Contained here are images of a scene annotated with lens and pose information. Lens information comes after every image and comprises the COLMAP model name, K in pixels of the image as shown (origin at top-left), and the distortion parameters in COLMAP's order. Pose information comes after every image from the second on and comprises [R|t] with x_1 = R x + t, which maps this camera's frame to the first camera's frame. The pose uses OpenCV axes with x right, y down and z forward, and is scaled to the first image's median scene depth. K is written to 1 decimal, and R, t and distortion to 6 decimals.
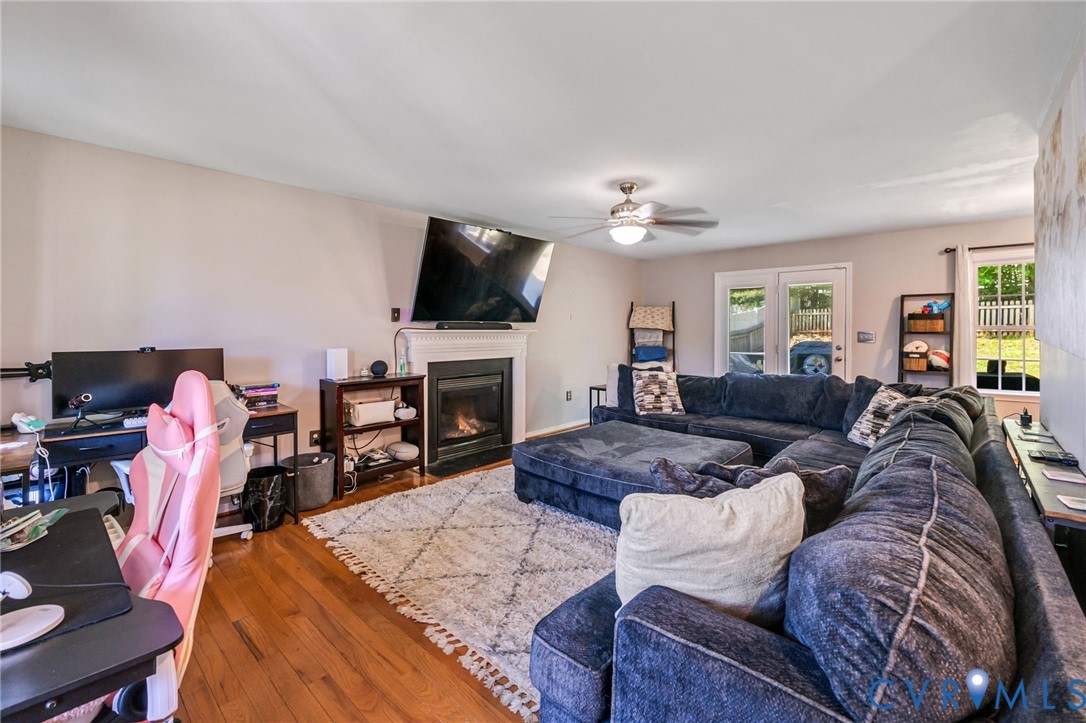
lens RADIAL K [[452.4, 0, 540.2], [0, 452.4, 334.0], [0, 0, 1]] dist [-0.000154, -0.000111]
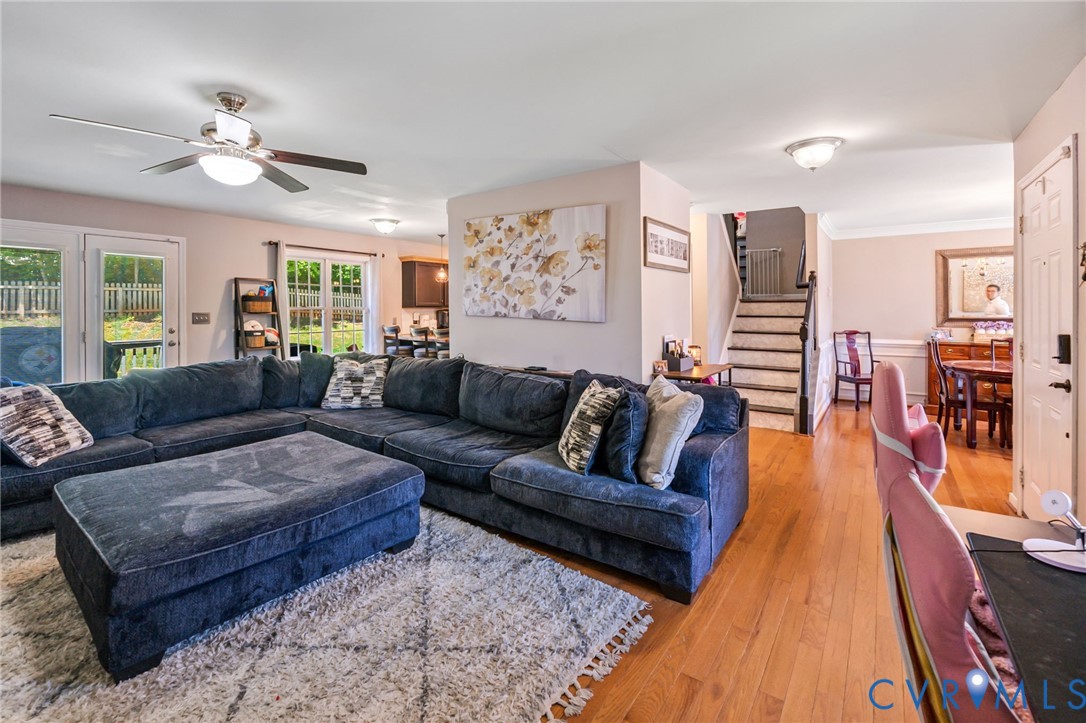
lens RADIAL K [[476.0, 0, 532.9], [0, 476.0, 315.5], [0, 0, 1]] dist [-0.012927, 0.000037]
pose [[-0.105822, -0.012385, 0.994308, -0.412542], [0.013051, 0.999819, 0.013843, -0.004114], [-0.994299, 0.014442, -0.105641, 0.465401]]
